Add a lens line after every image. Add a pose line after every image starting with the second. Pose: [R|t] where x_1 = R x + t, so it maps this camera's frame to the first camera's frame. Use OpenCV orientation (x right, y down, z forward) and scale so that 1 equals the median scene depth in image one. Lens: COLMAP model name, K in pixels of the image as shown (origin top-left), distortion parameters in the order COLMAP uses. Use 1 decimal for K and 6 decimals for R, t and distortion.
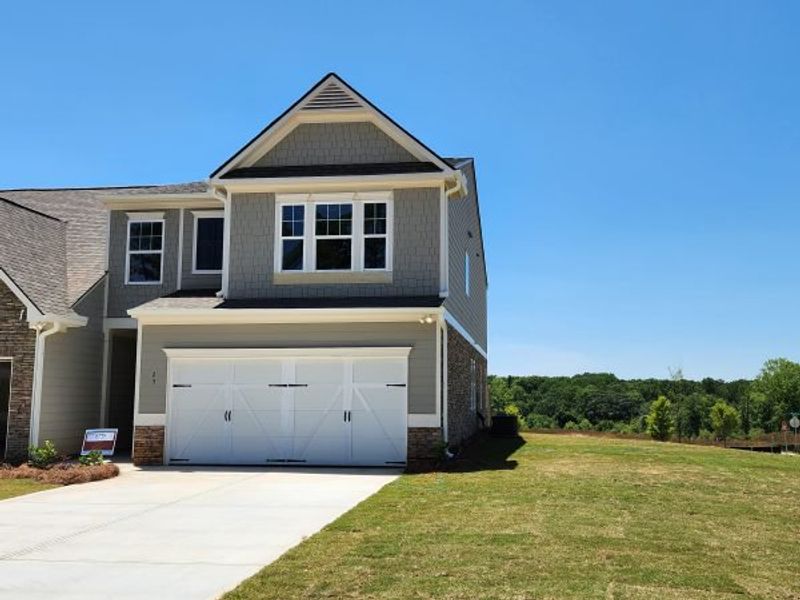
lens RADIAL K [[789.1, 0, 408.0], [0, 789.1, 301.3], [0, 0, 1]] dist [0.089473, 0.000000]
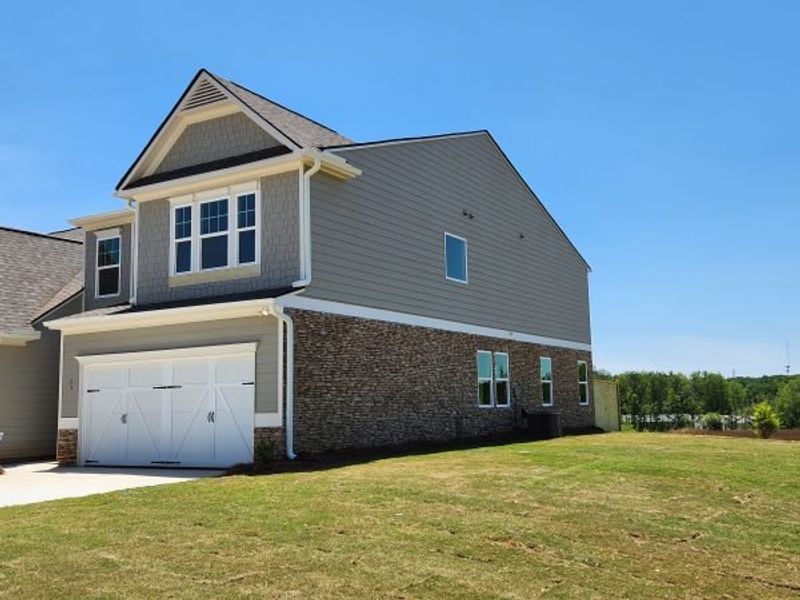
lens RADIAL K [[789.1, 0, 395.1], [0, 789.1, 299.3], [0, 0, 1]] dist [0.089473, 0.000000]
pose [[0.916455, -0.074976, -0.393051, 0.498971], [0.073137, 0.997128, -0.019678, 0.035041], [0.393397, -0.010713, 0.919306, 0.183741]]
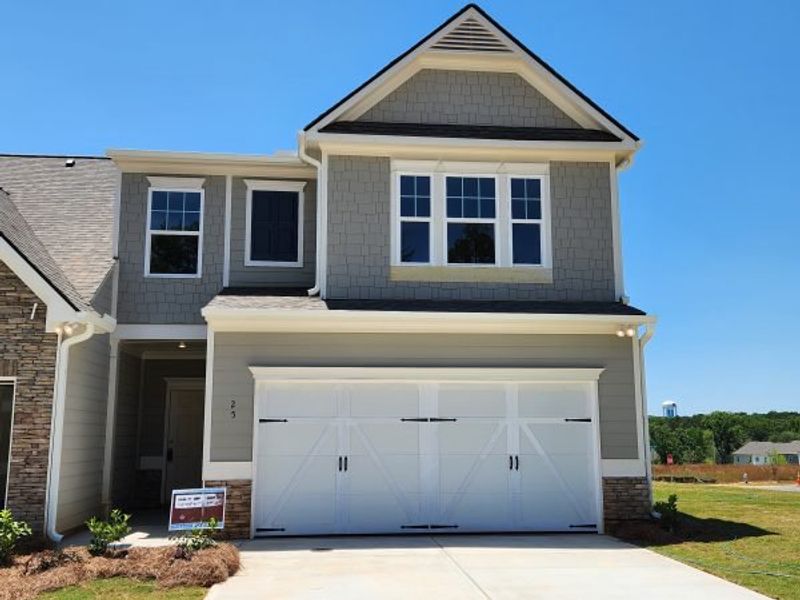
lens RADIAL K [[789.1, 0, 397.9], [0, 789.1, 303.0], [0, 0, 1]] dist [0.089473, 0.000000]
pose [[0.971625, 0.030817, 0.234508, -0.338496], [-0.021508, 0.998880, -0.042152, 0.030102], [-0.235545, 0.035912, 0.971200, 0.295846]]
